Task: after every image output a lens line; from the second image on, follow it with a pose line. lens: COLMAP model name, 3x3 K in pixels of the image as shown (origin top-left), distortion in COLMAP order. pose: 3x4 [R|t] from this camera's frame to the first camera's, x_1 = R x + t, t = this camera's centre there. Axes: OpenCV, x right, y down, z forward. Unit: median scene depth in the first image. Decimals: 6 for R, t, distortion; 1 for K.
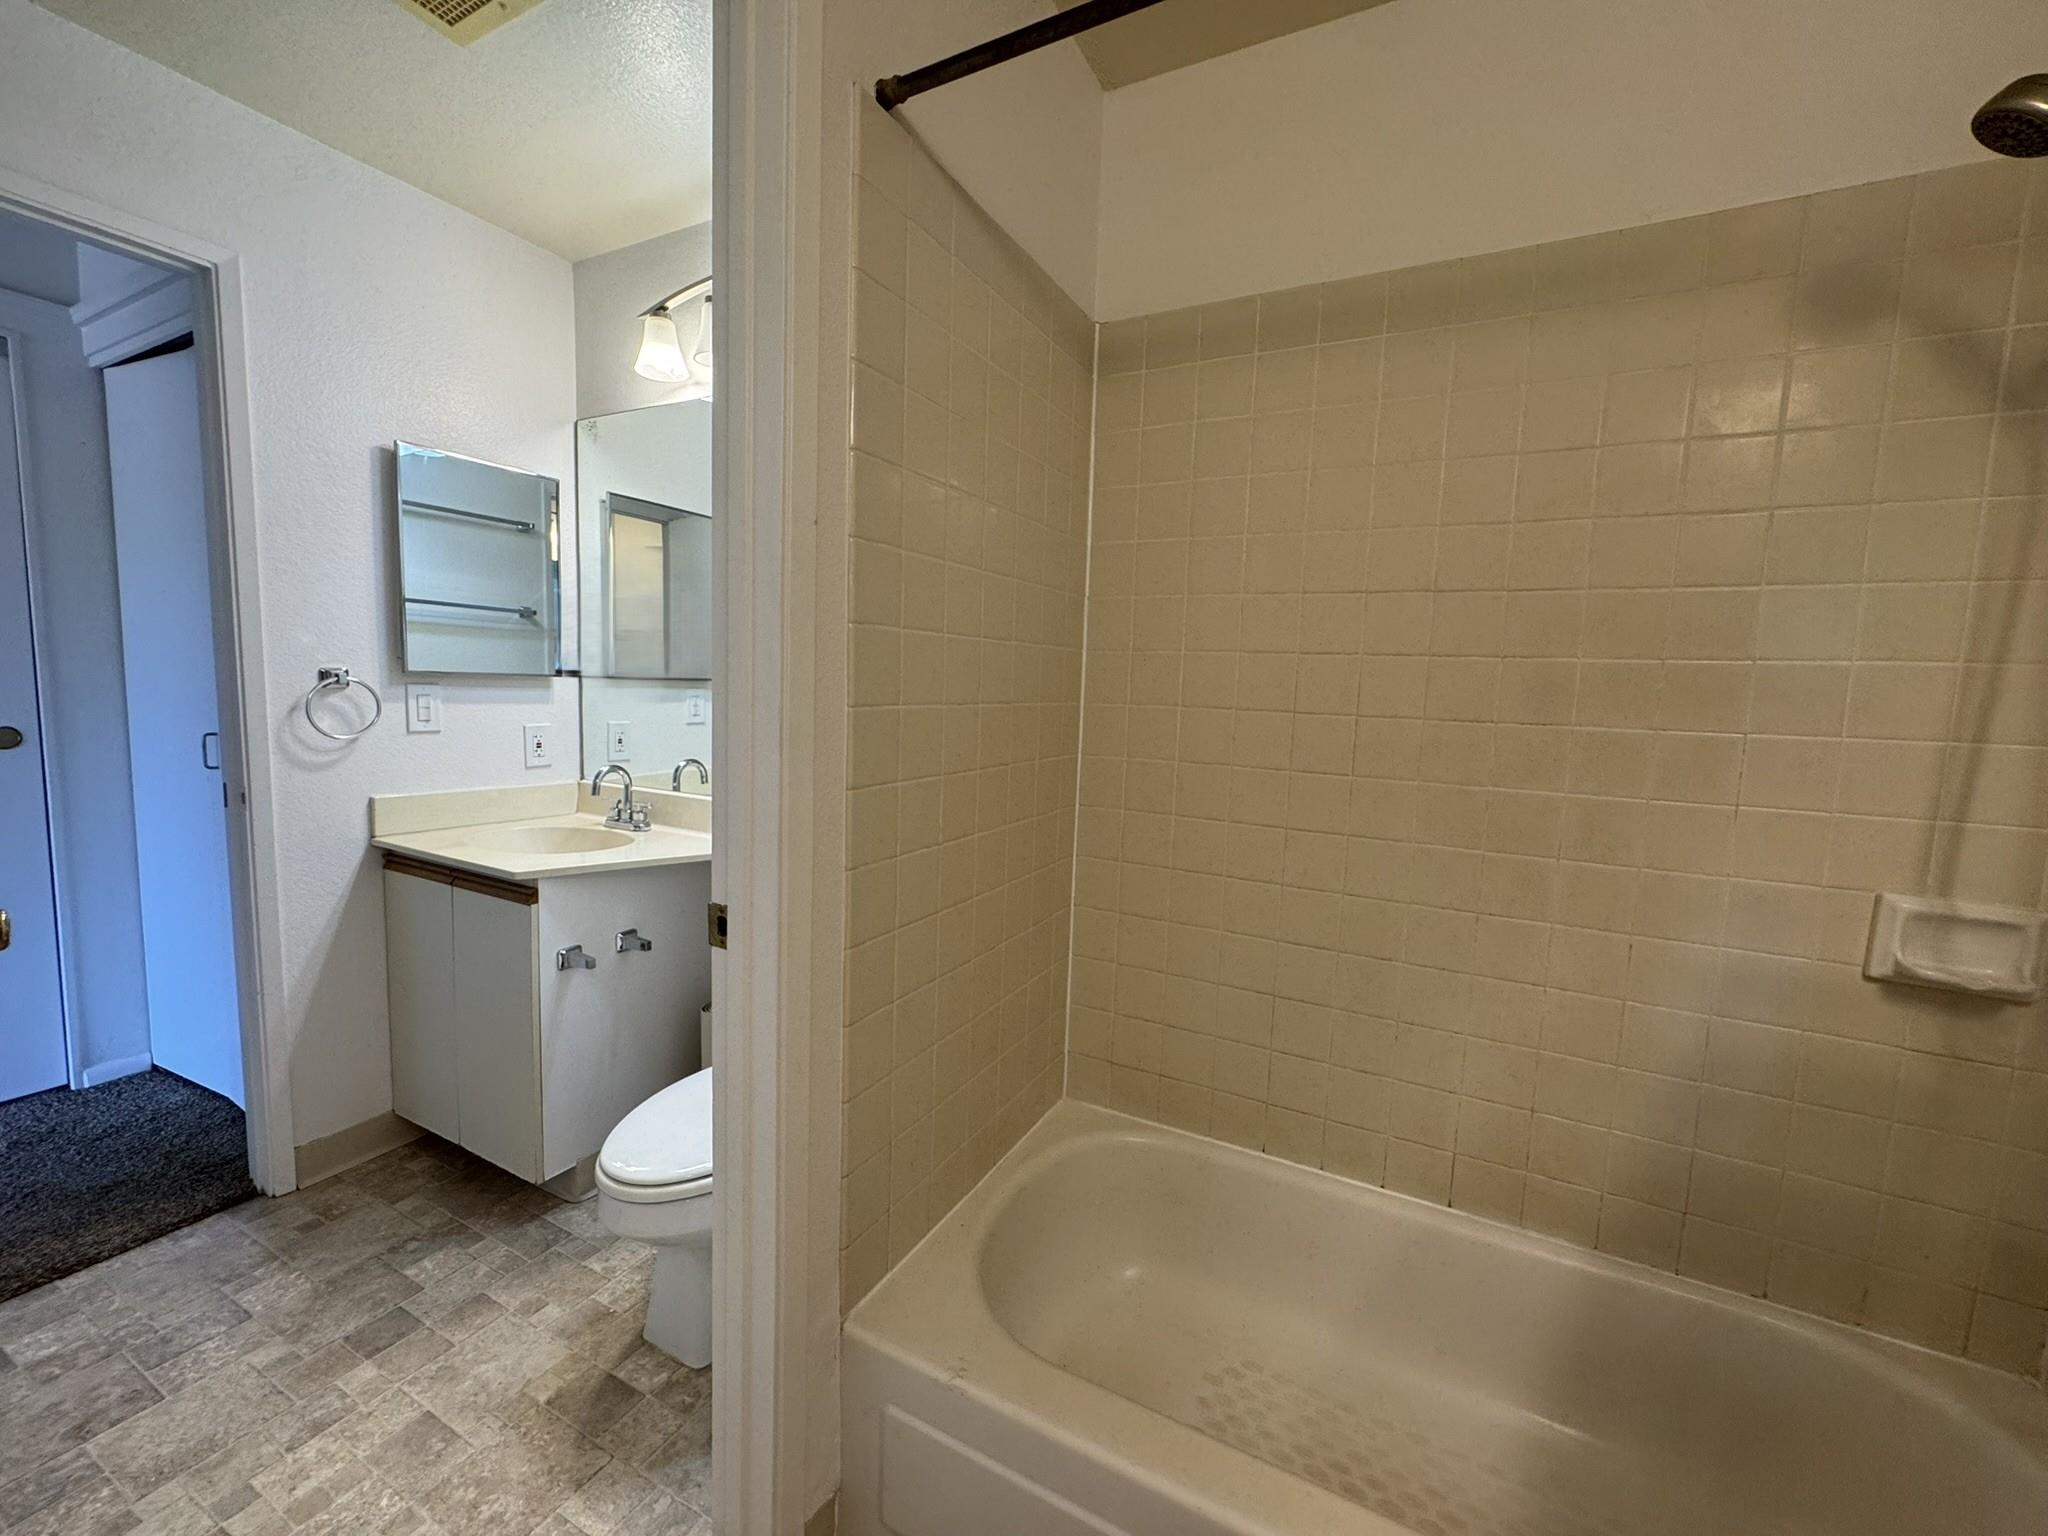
lens RADIAL K [[834.1, 0, 1024.0], [0, 834.1, 768.0], [0, 0, 1]] dist [0.001999, 0.000477]
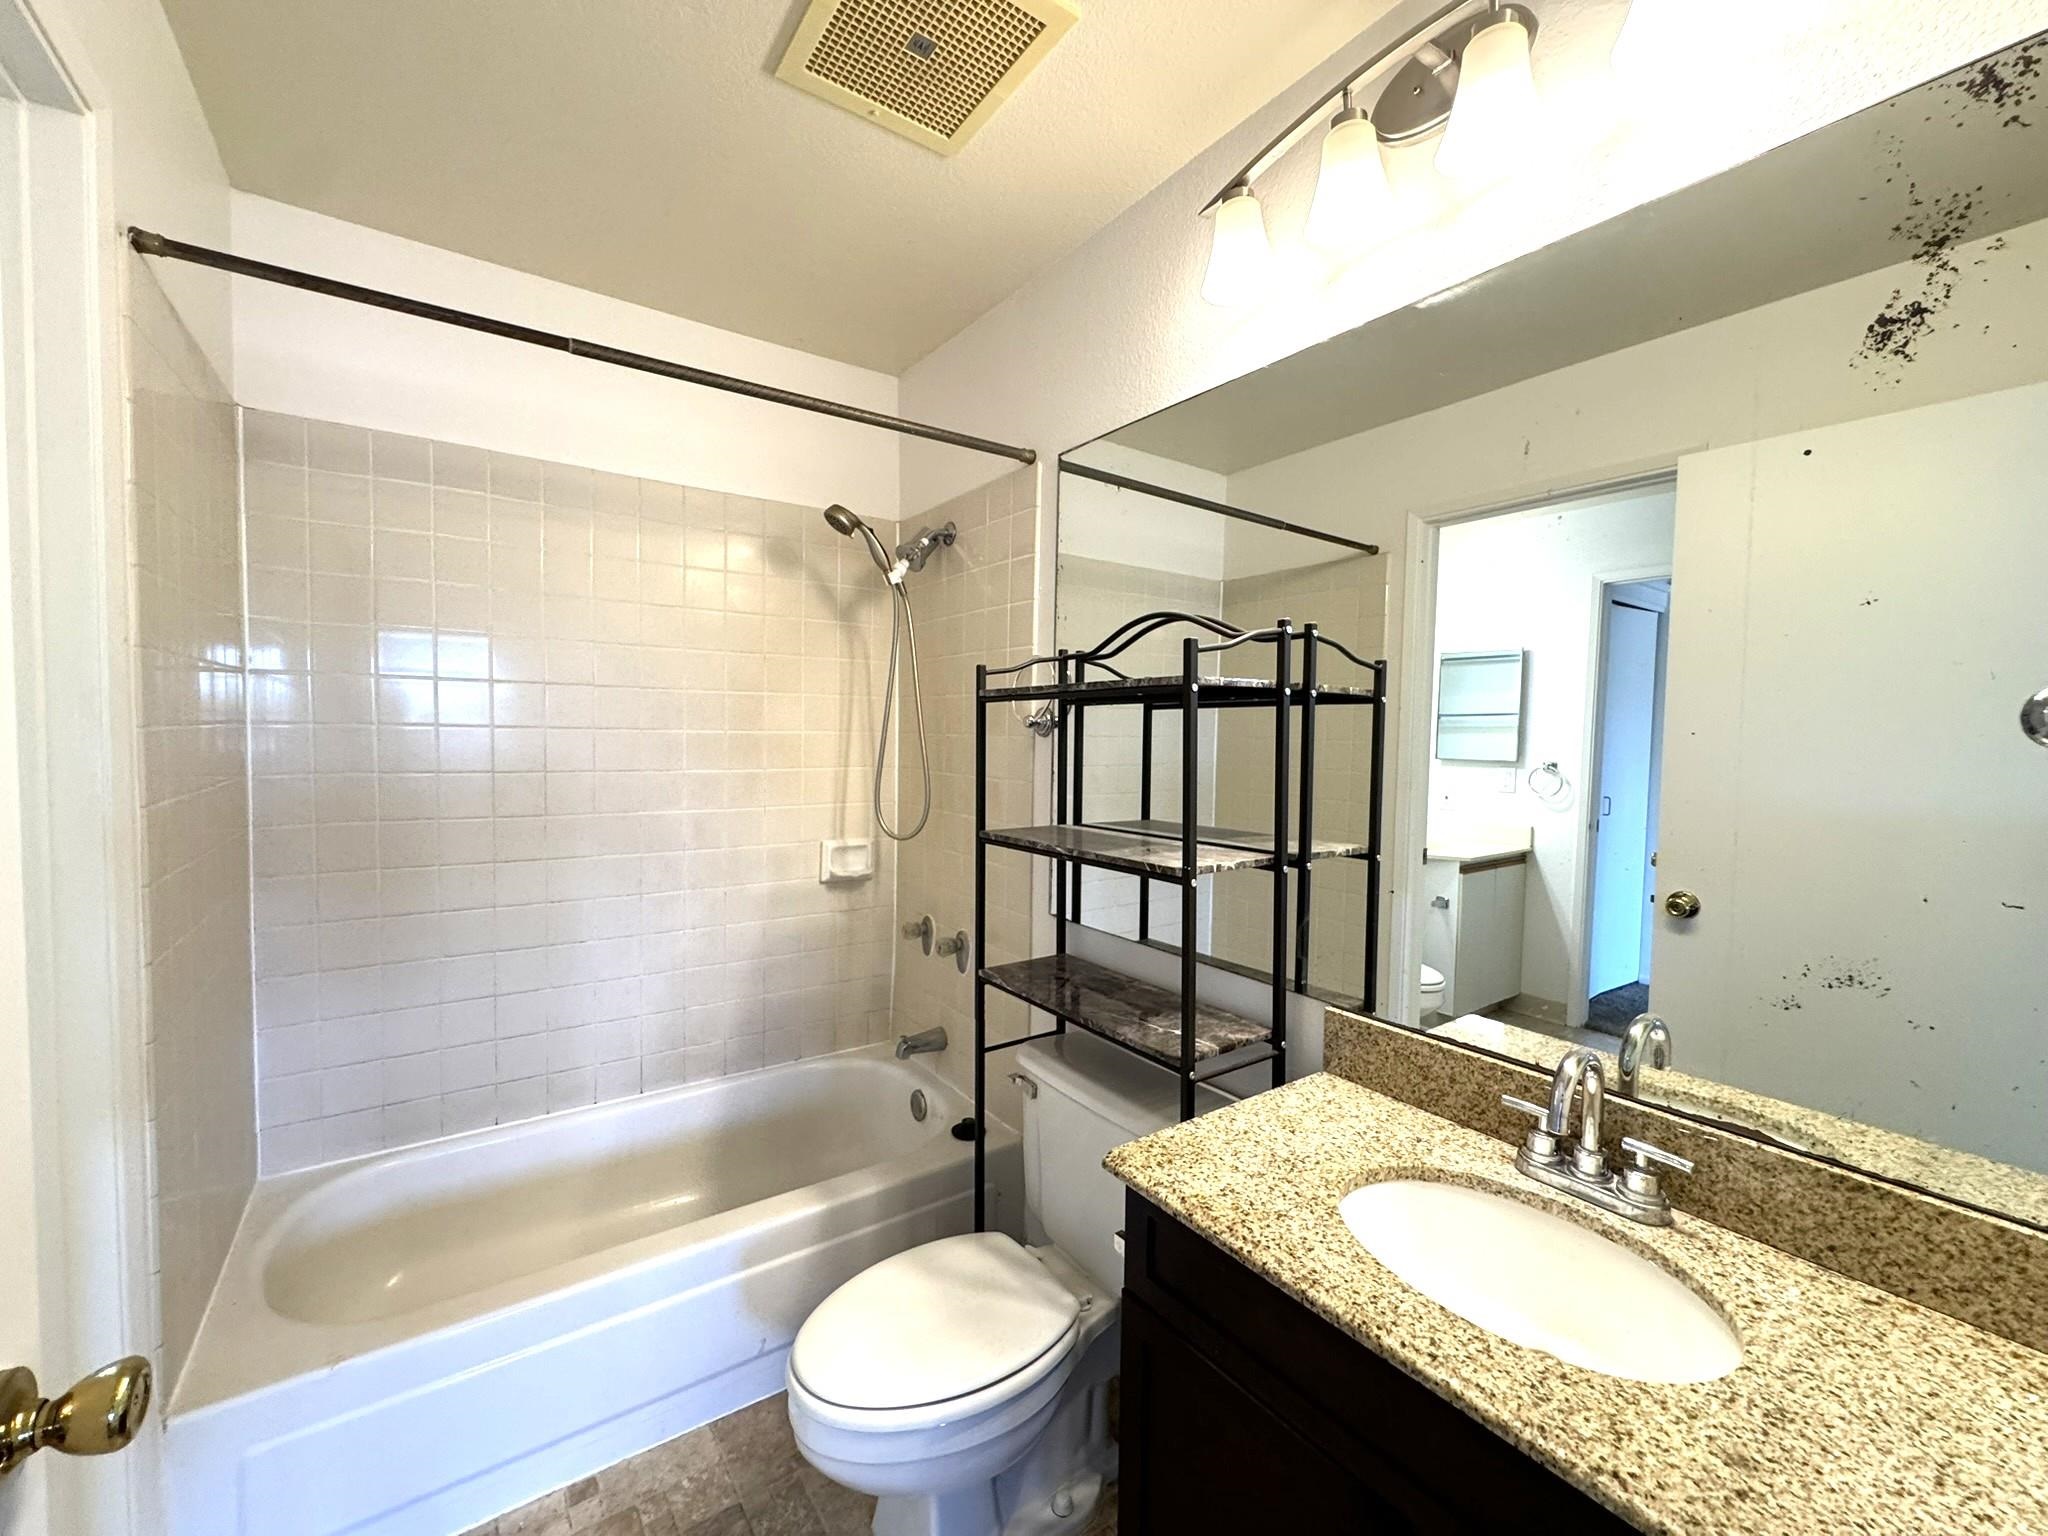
lens RADIAL K [[817.3, 0, 1027.5], [0, 817.3, 765.7], [0, 0, 1]] dist [-0.005828, 0.000272]
pose [[0.444162, -0.069637, 0.893236, -0.768970], [0.087227, 0.995600, 0.034244, -0.087714], [-0.891691, 0.062704, 0.448281, -0.533843]]
